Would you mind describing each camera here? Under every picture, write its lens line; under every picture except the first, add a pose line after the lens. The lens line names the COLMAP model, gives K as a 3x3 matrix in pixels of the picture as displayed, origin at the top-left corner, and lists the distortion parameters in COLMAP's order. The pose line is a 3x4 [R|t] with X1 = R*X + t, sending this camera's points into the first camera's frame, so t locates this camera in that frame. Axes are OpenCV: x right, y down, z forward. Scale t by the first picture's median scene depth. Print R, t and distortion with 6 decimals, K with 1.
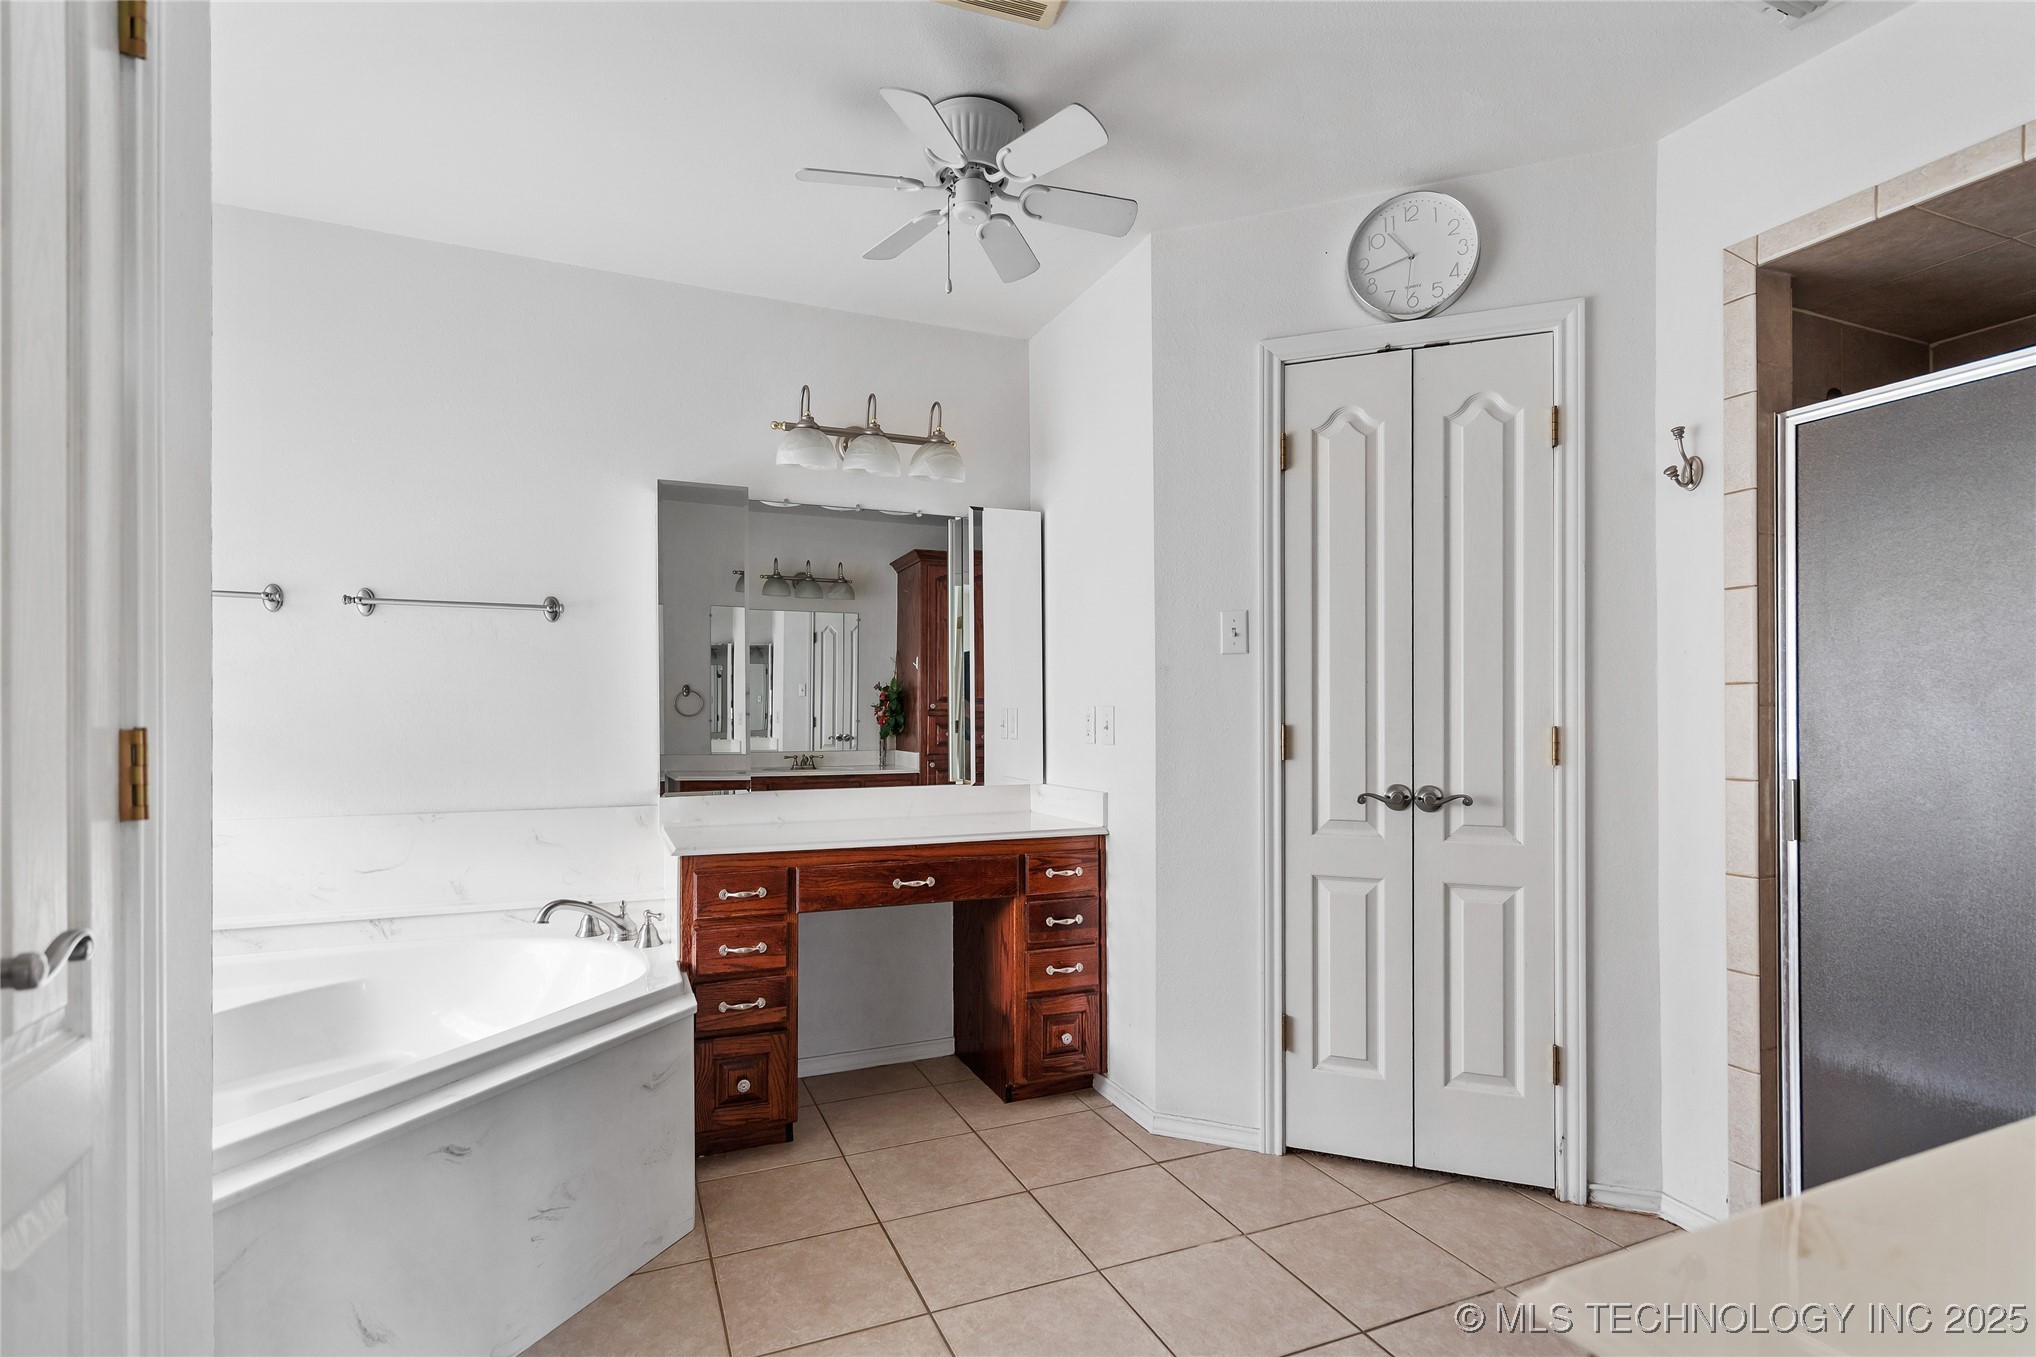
lens RADIAL K [[964.3, 0, 1016.9], [0, 964.3, 698.0], [0, 0, 1]] dist [-0.001905, 0.004123]
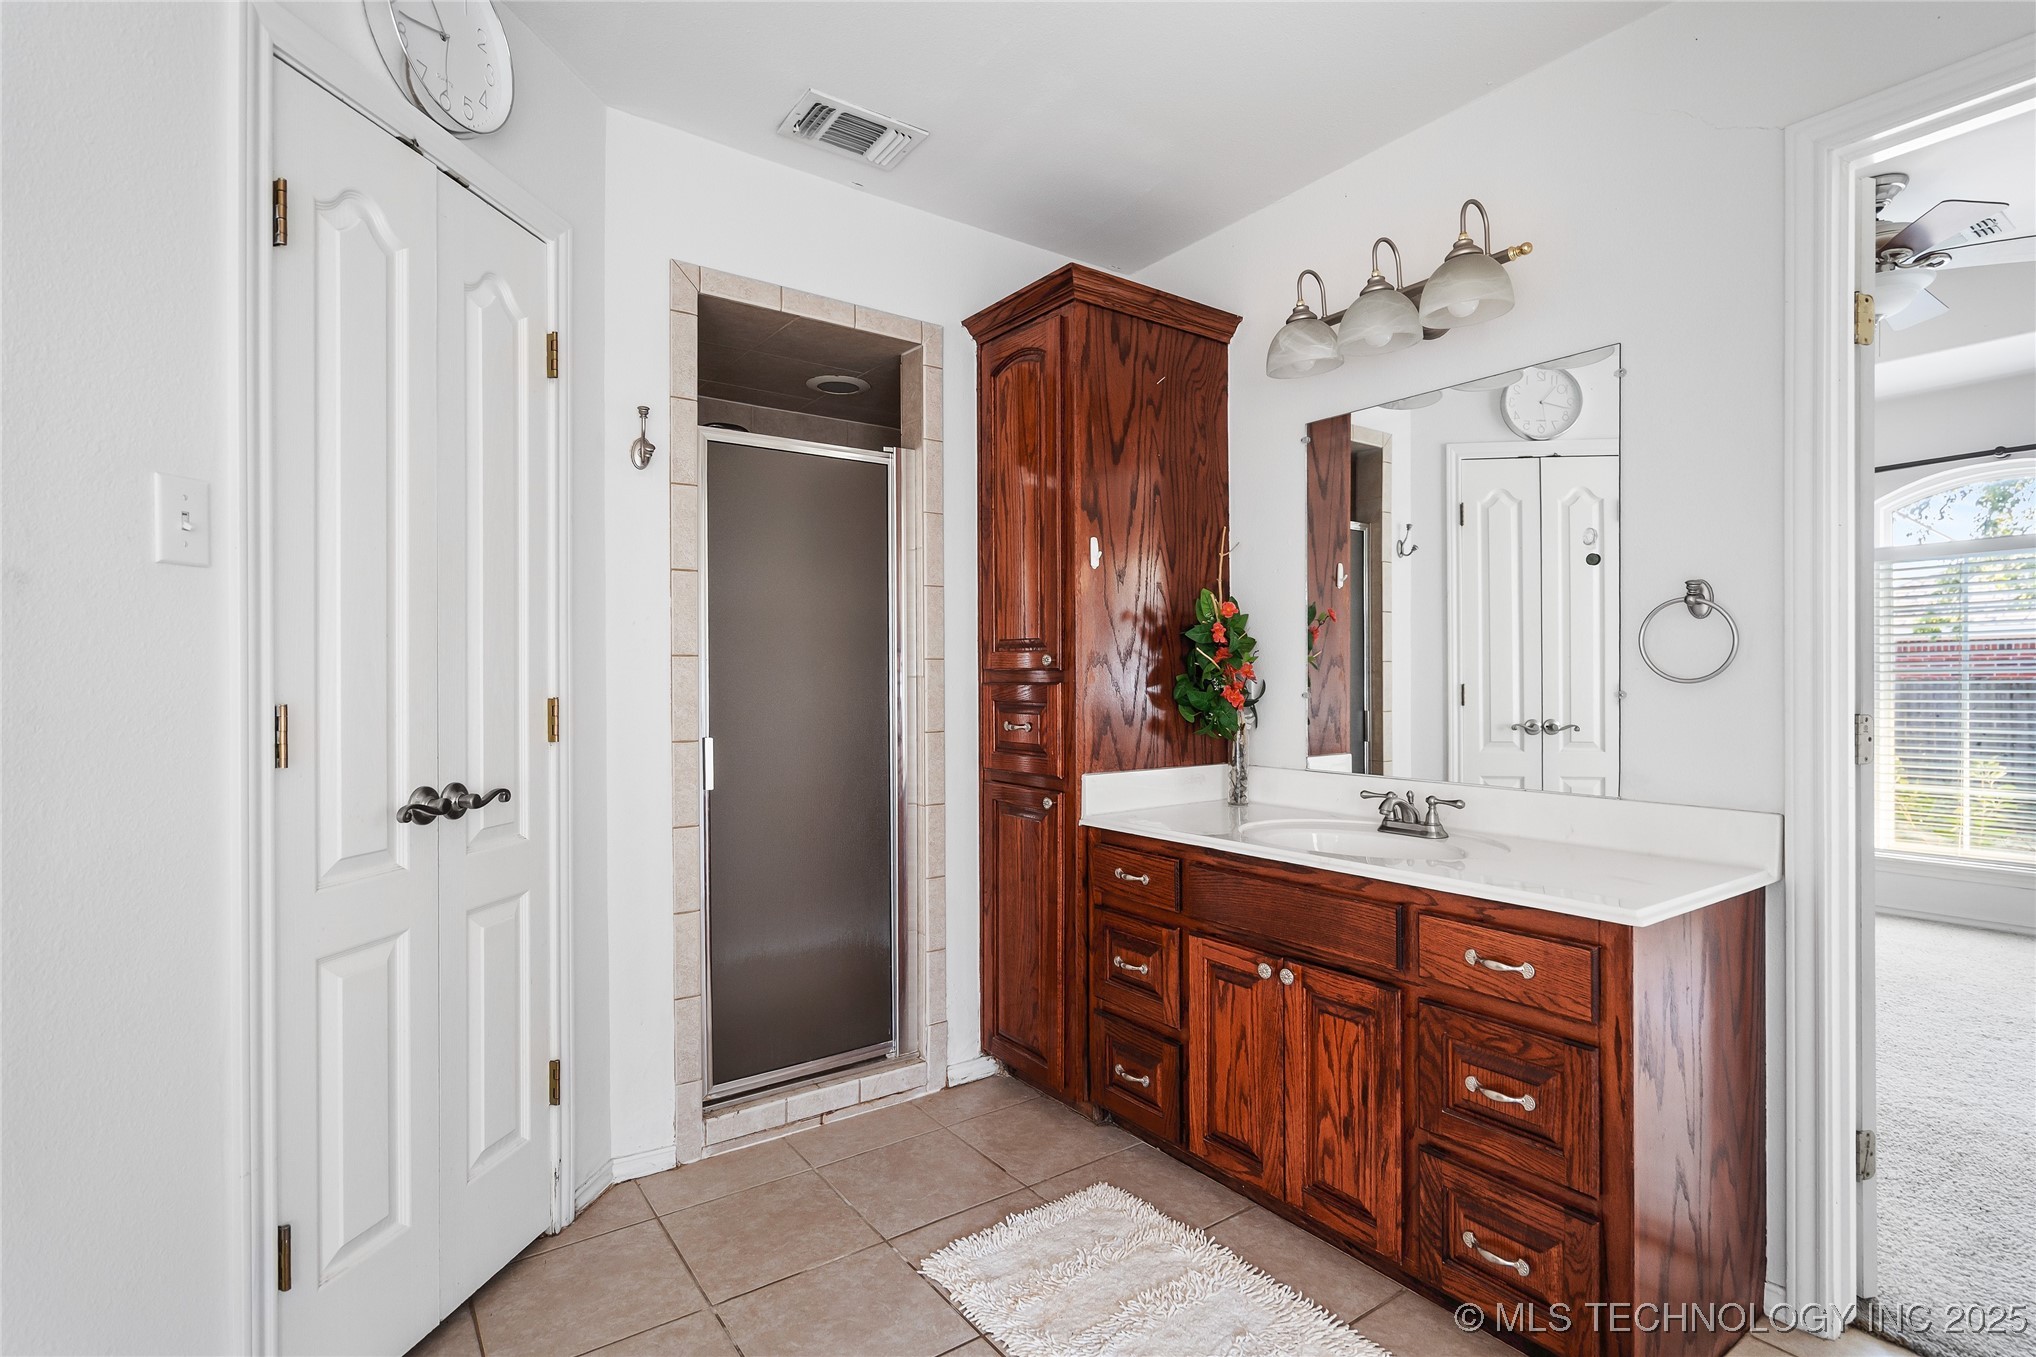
lens RADIAL K [[964.3, 0, 1014.5], [0, 964.3, 674.7], [0, 0, 1]] dist [-0.001905, 0.004123]
pose [[-0.200564, 0.005760, 0.979664, -0.286758], [-0.013166, 0.999877, -0.008574, 0.008077], [-0.979592, -0.014618, -0.200463, 0.568978]]
